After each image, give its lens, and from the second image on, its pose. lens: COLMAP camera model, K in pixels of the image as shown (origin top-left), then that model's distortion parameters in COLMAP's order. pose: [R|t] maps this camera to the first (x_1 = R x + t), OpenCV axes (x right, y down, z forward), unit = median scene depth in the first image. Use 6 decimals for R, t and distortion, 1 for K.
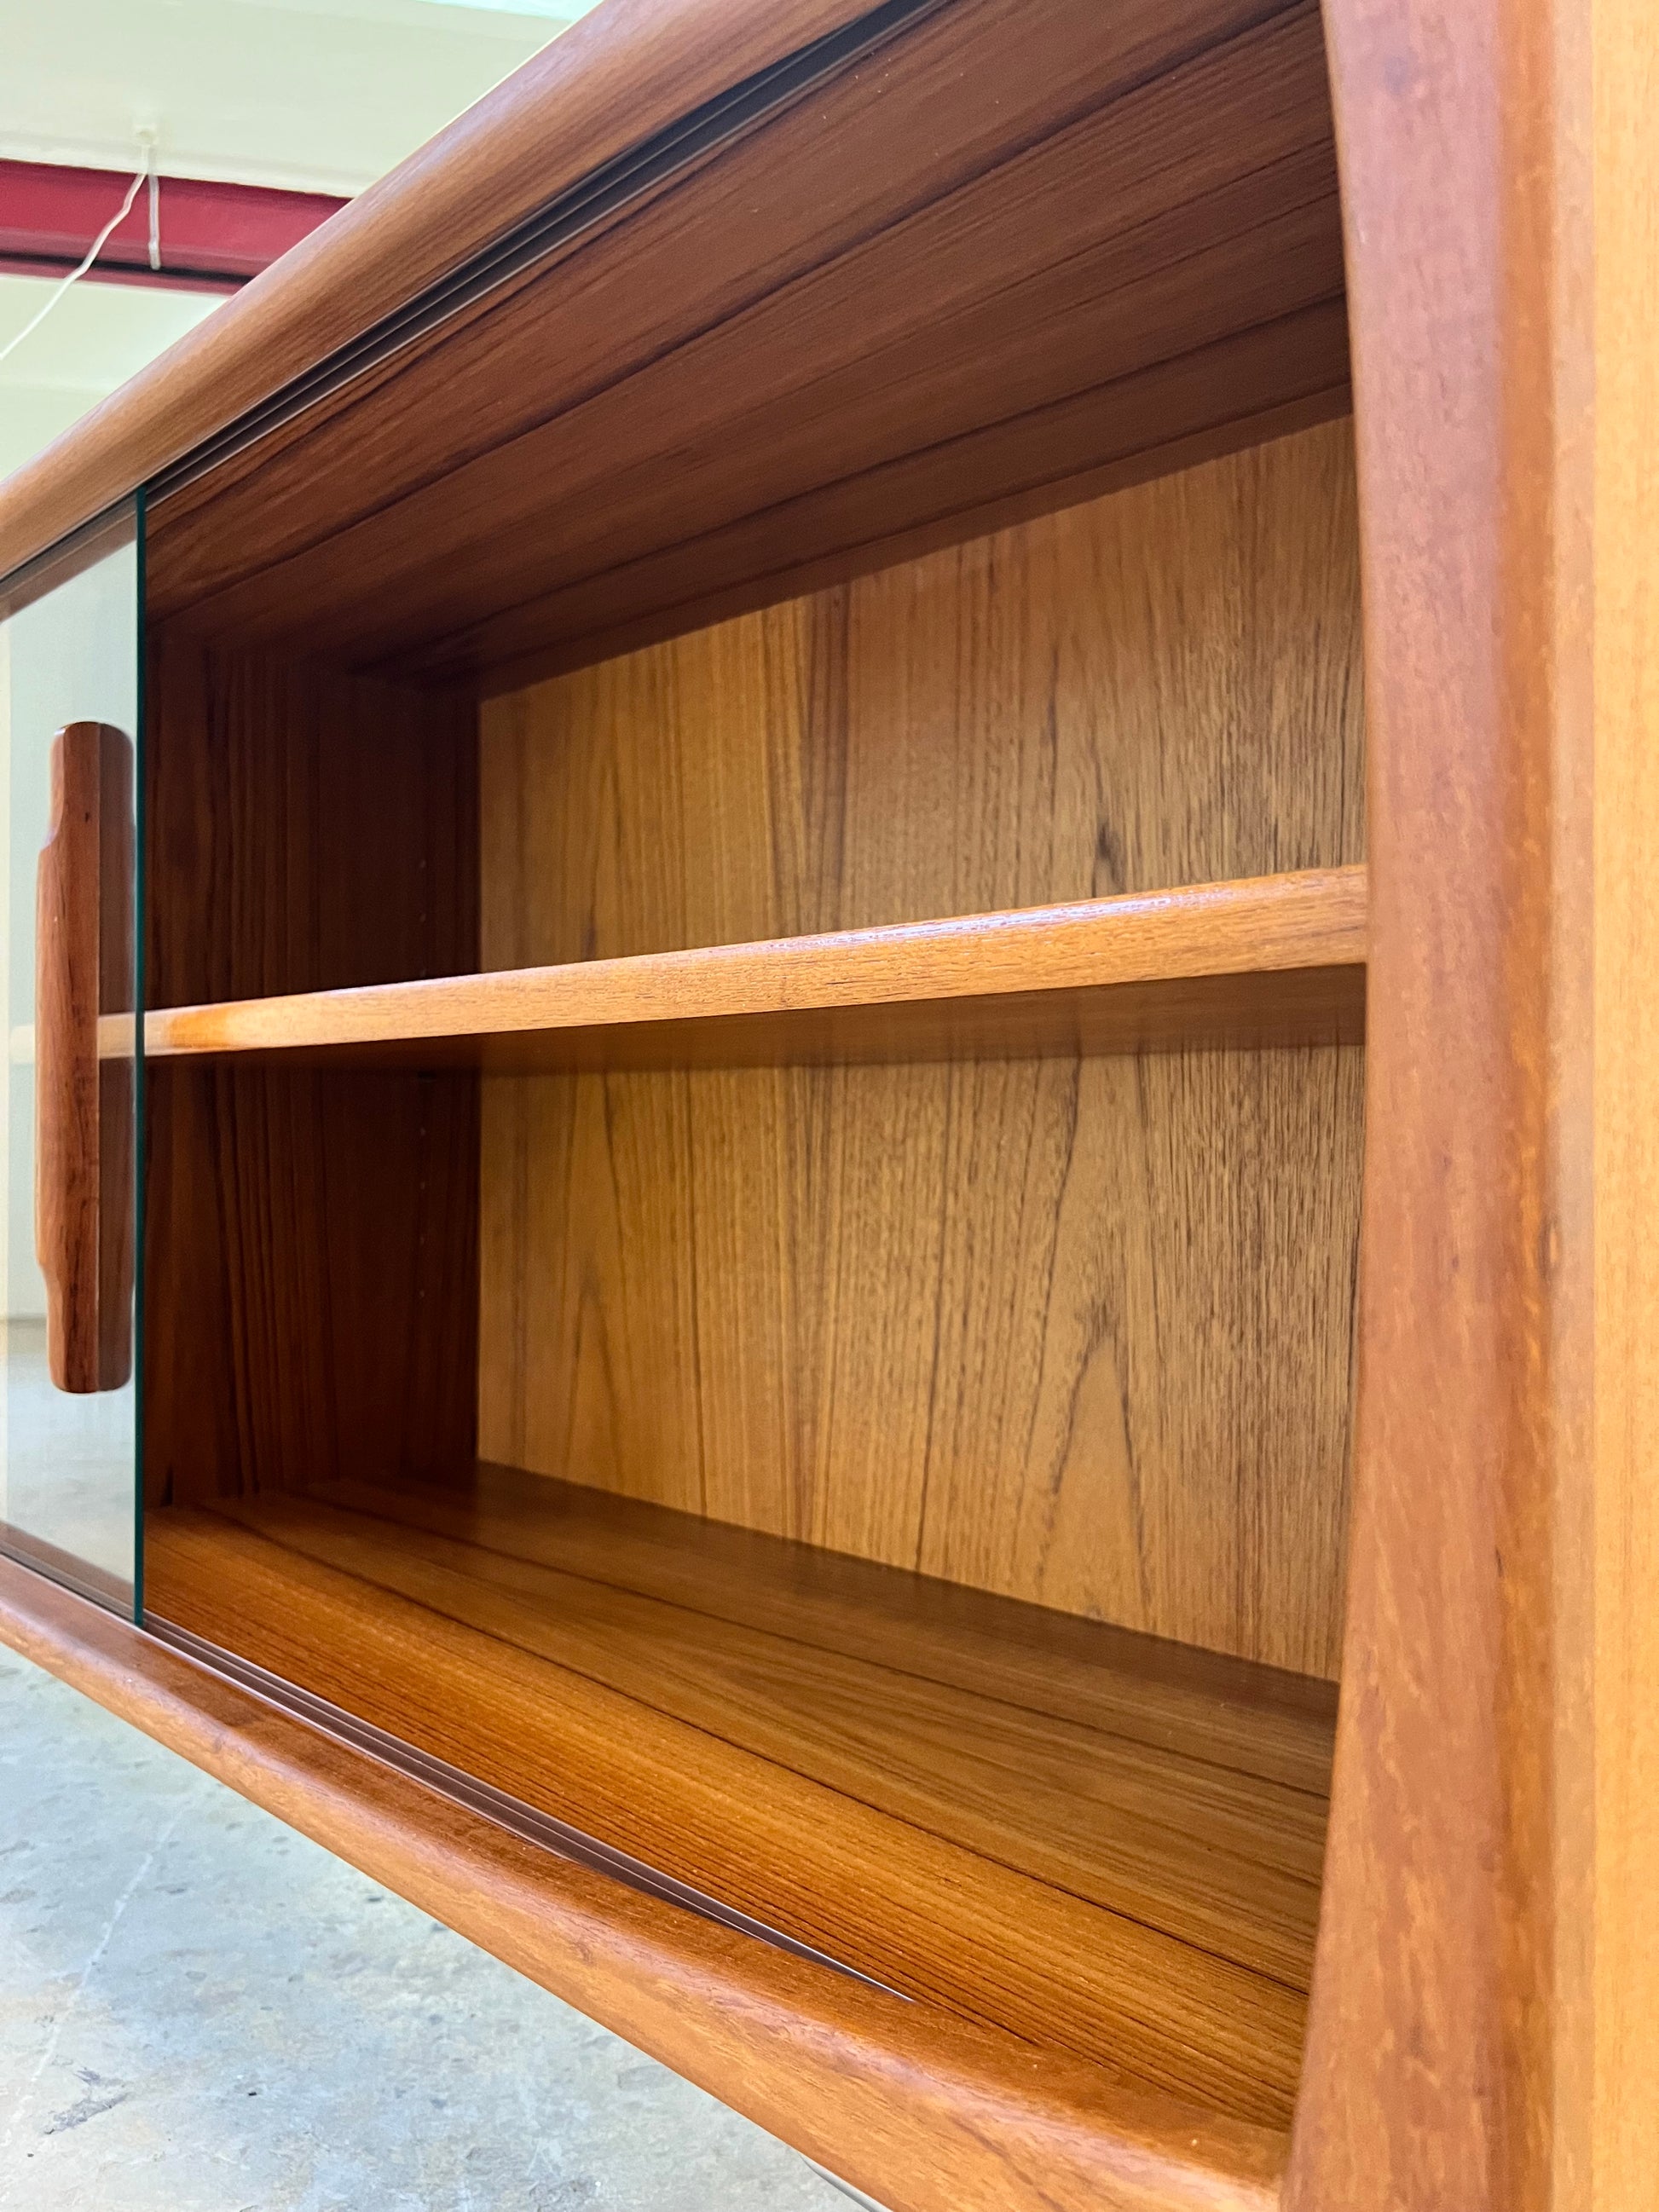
lens RADIAL K [[1707.2, 0, 858.8], [0, 1707.2, 1115.7], [0, 0, 1]] dist [0.035410, -0.053252]
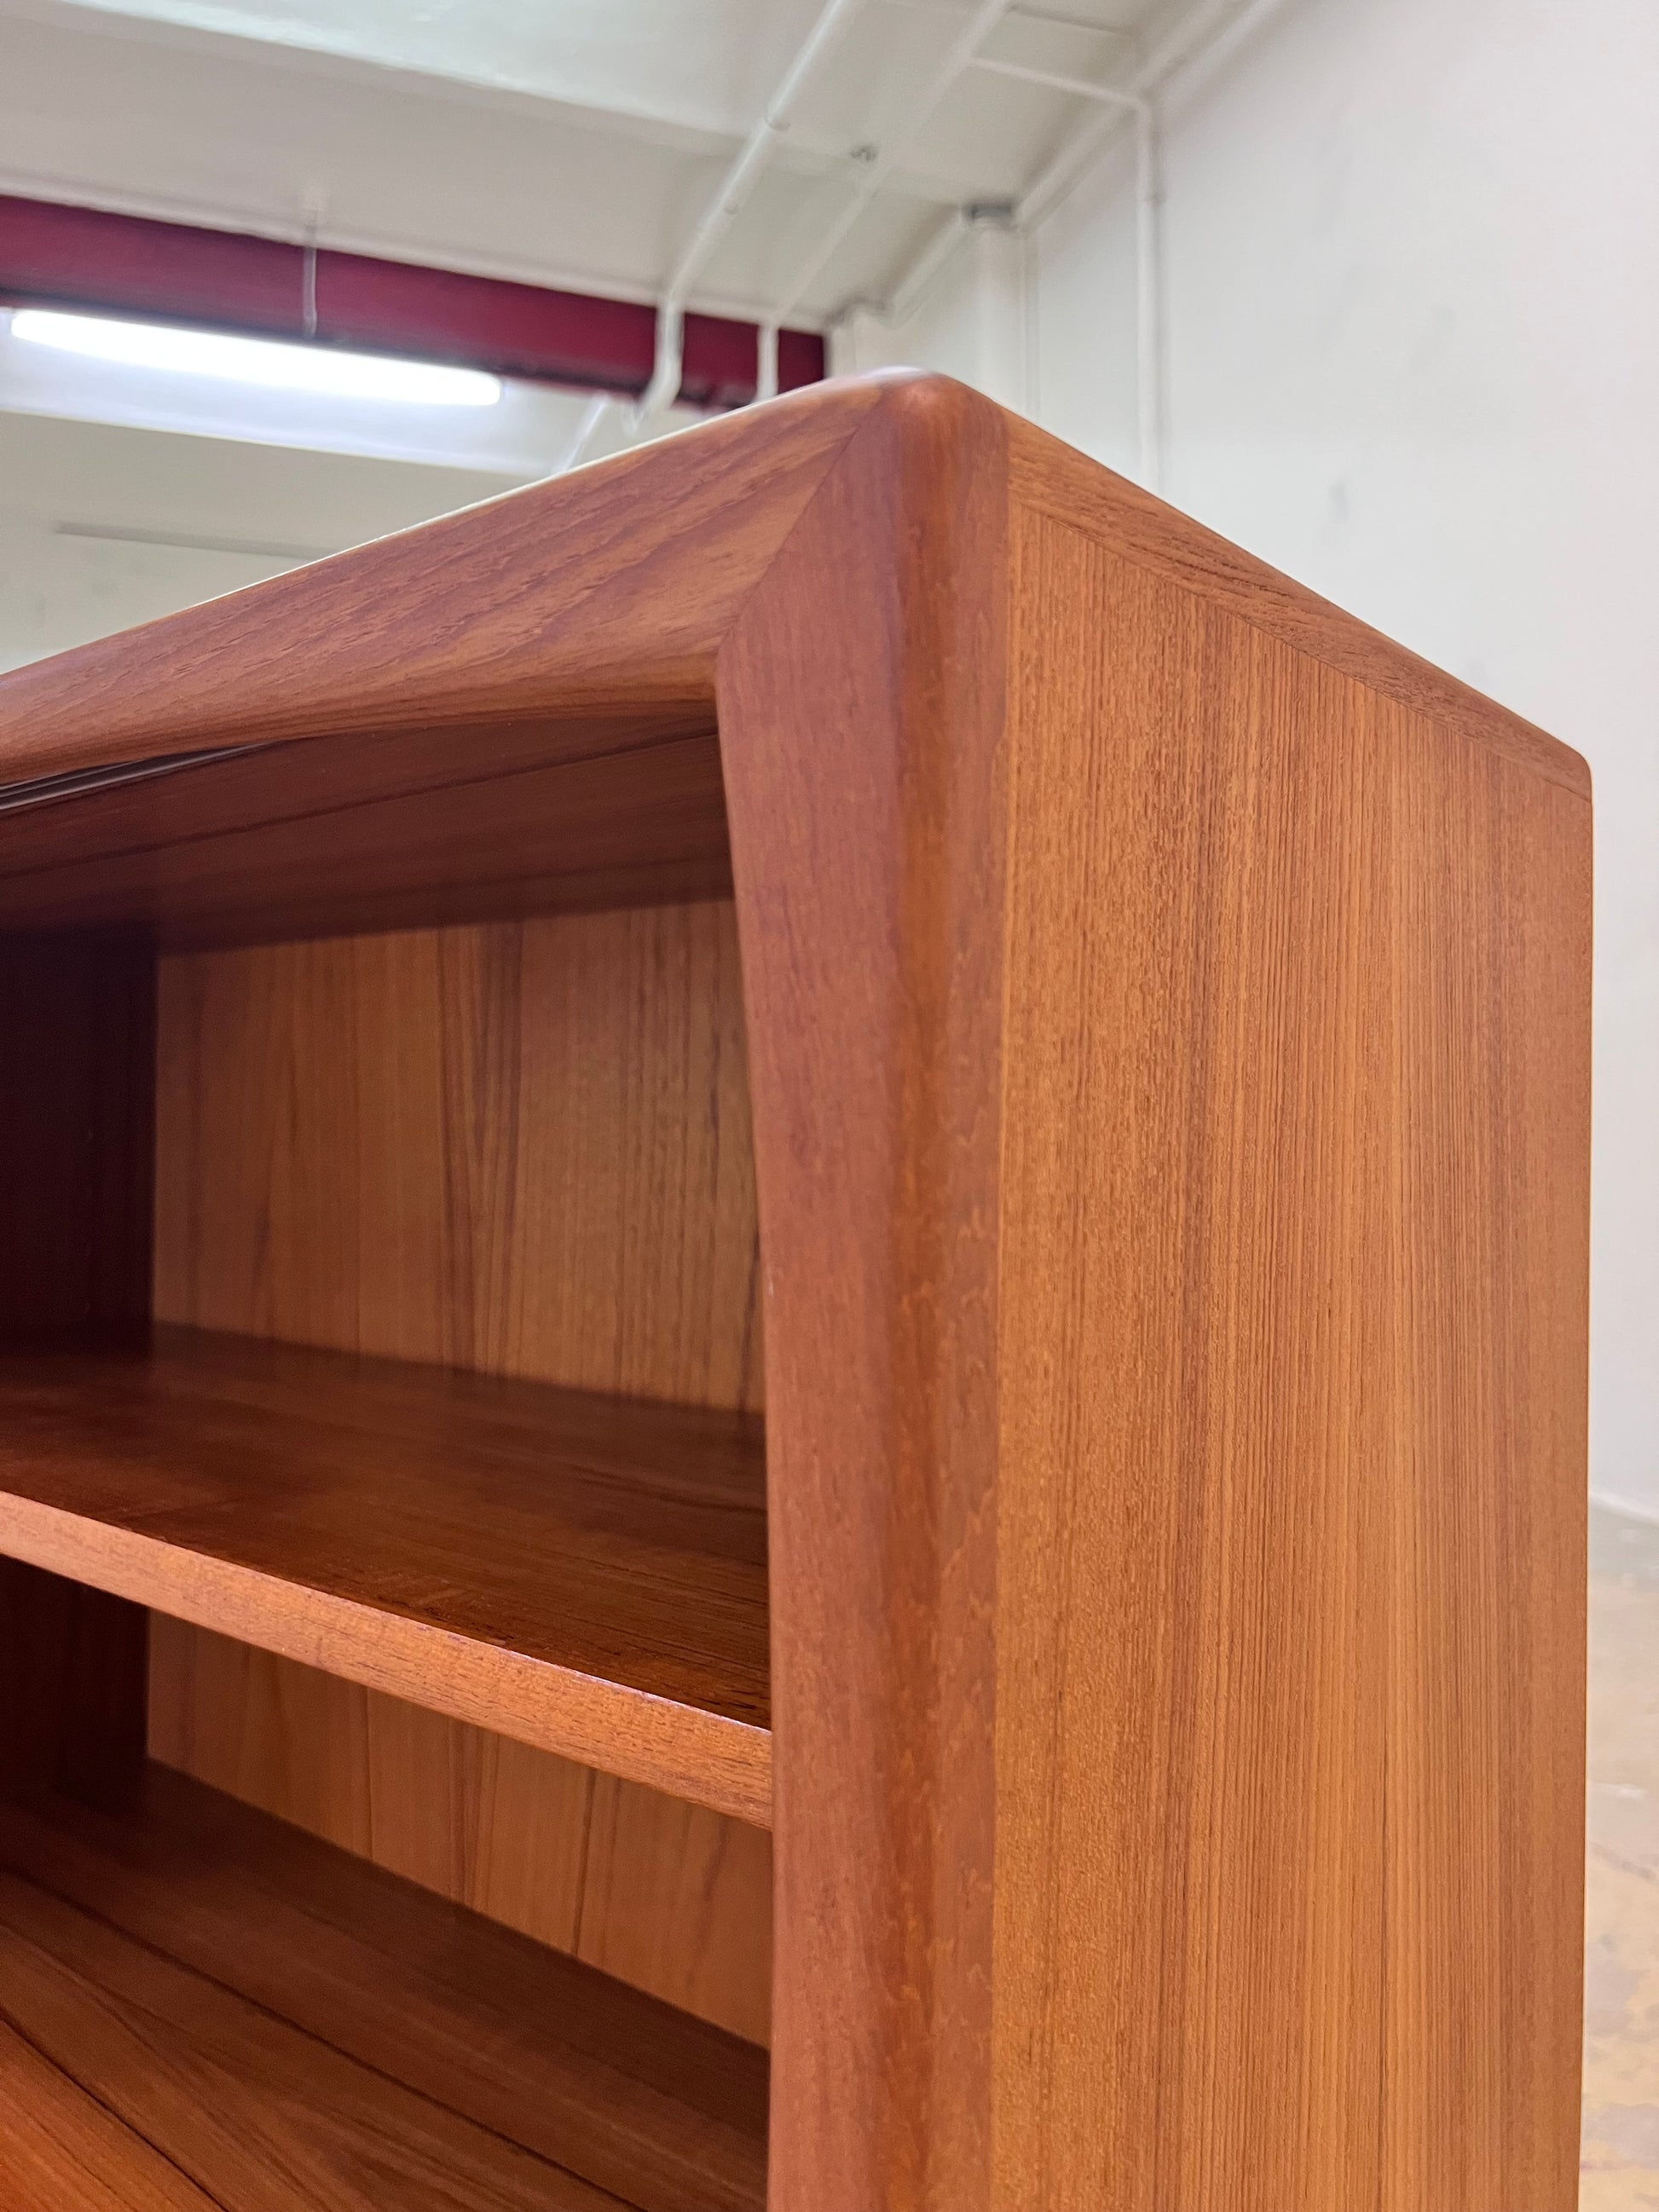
lens RADIAL K [[1707.2, 0, 876.0], [0, 1707.2, 1102.5], [0, 0, 1]] dist [0.035410, -0.053252]
pose [[0.993176, 0.011041, 0.116098, 0.084652], [-0.011151, 0.999938, 0.000298, -0.218013], [-0.116088, -0.001590, 0.993238, 0.014430]]
